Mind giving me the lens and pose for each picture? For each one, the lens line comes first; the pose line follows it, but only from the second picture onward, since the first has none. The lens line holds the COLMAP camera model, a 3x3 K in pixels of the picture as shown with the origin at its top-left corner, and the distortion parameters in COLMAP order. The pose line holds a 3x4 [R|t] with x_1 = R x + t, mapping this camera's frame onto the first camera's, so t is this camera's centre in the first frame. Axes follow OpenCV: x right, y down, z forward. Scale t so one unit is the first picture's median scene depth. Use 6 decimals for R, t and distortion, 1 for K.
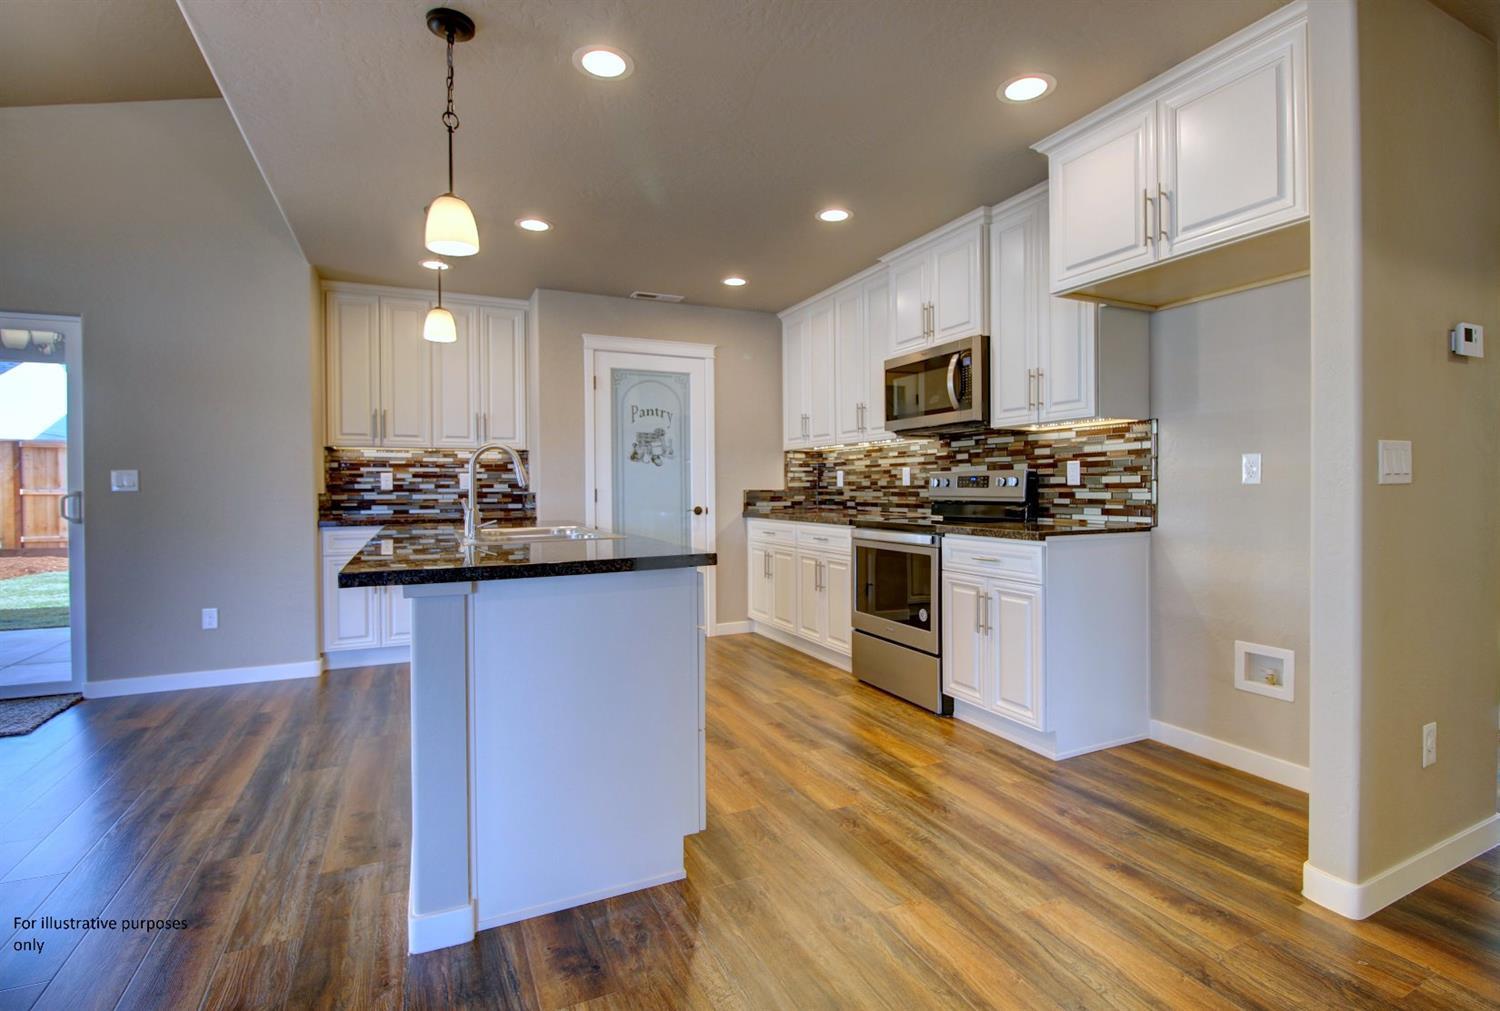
lens RADIAL K [[713.9, 0, 762.3], [0, 713.9, 493.8], [0, 0, 1]] dist [0.002022, -0.013936]
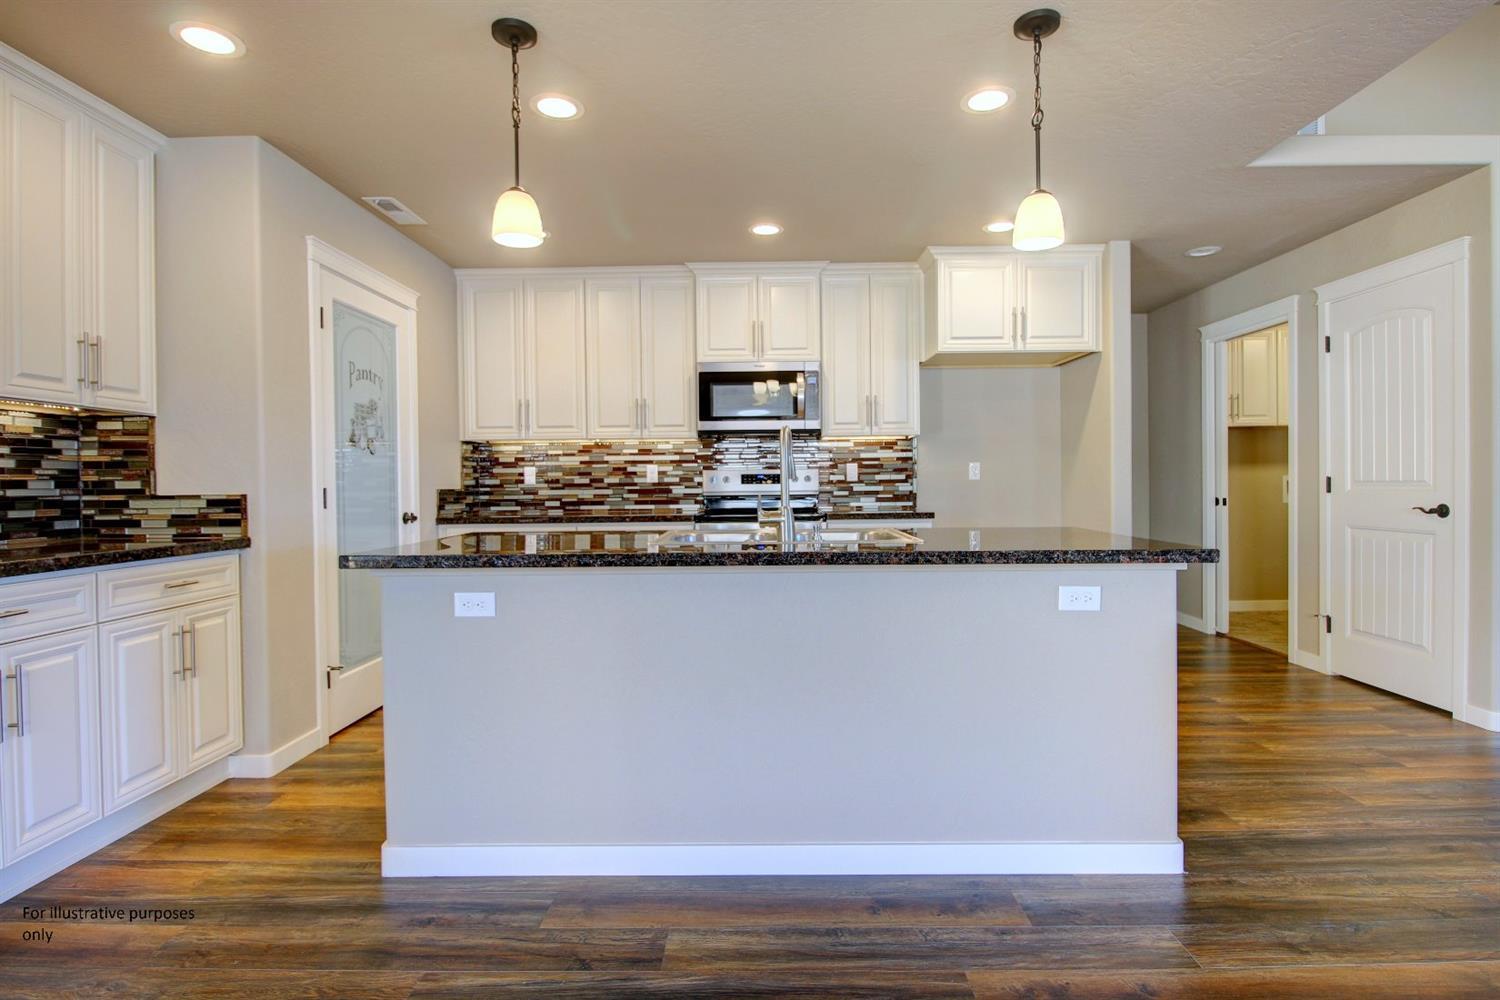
lens RADIAL K [[755.2, 0, 747.8], [0, 755.2, 491.2], [0, 0, 1]] dist [0.002301, -0.011978]
pose [[0.439985, -0.009256, 0.897958, -0.932944], [0.016687, 0.999858, 0.002130, 0.000727], [-0.897850, 0.014047, 0.440077, 0.528598]]
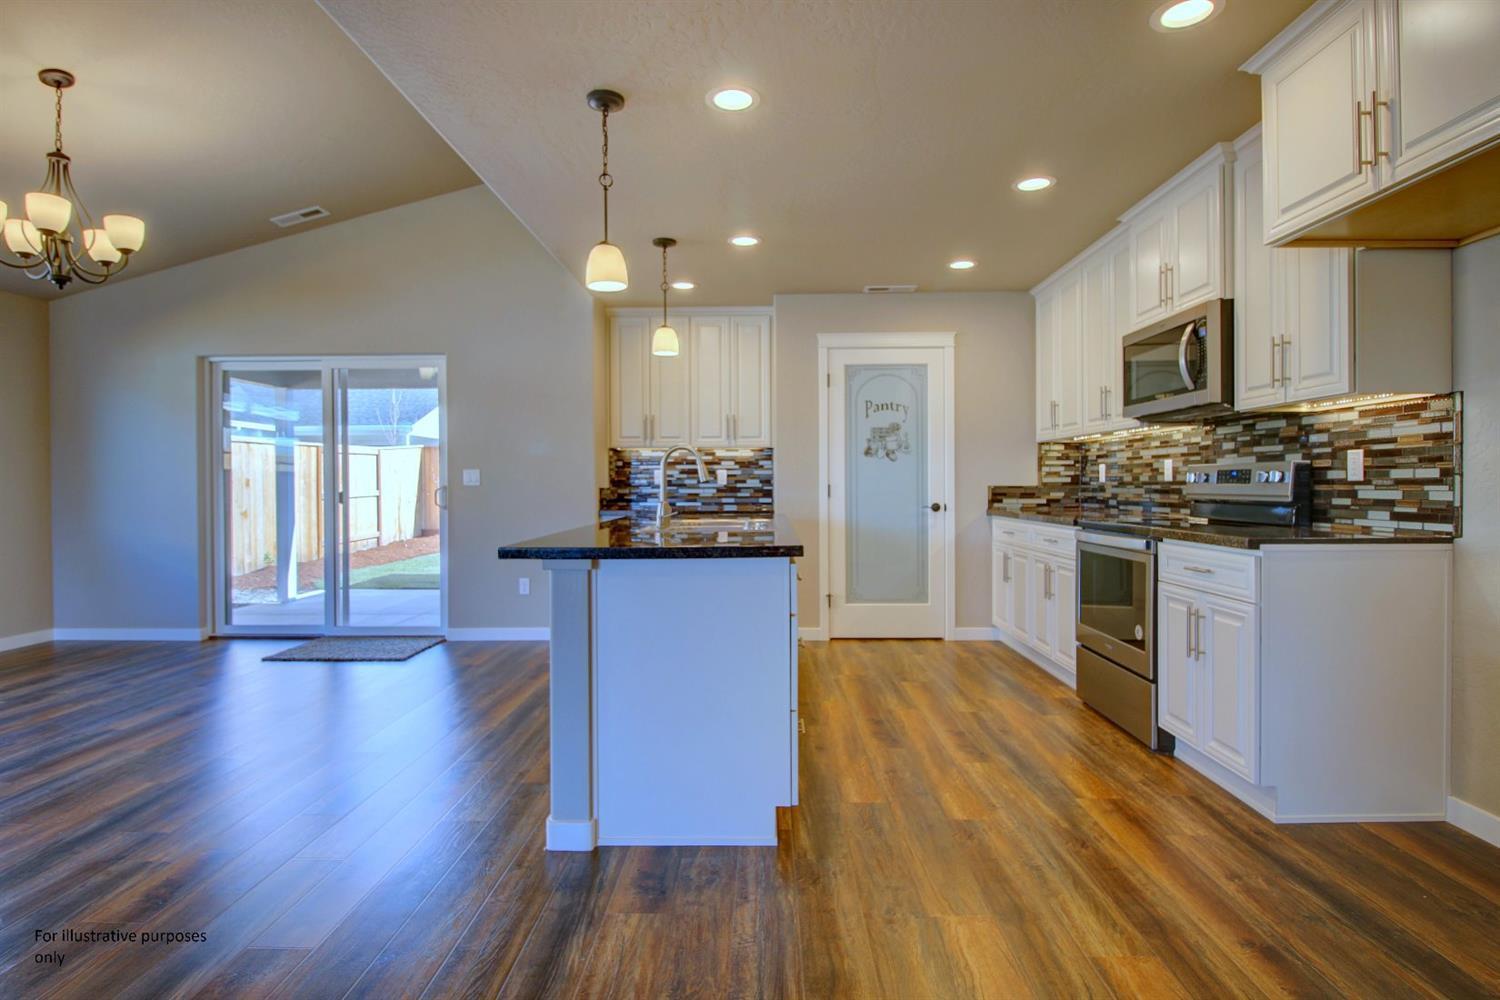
lens RADIAL K [[755.2, 0, 747.8], [0, 755.2, 491.2], [0, 0, 1]] dist [0.002301, -0.011978]
pose [[0.892168, 0.006124, -0.451662, 0.212143], [-0.004946, 0.999981, 0.003789, -0.000881], [0.451676, -0.001146, 0.892181, -0.022011]]
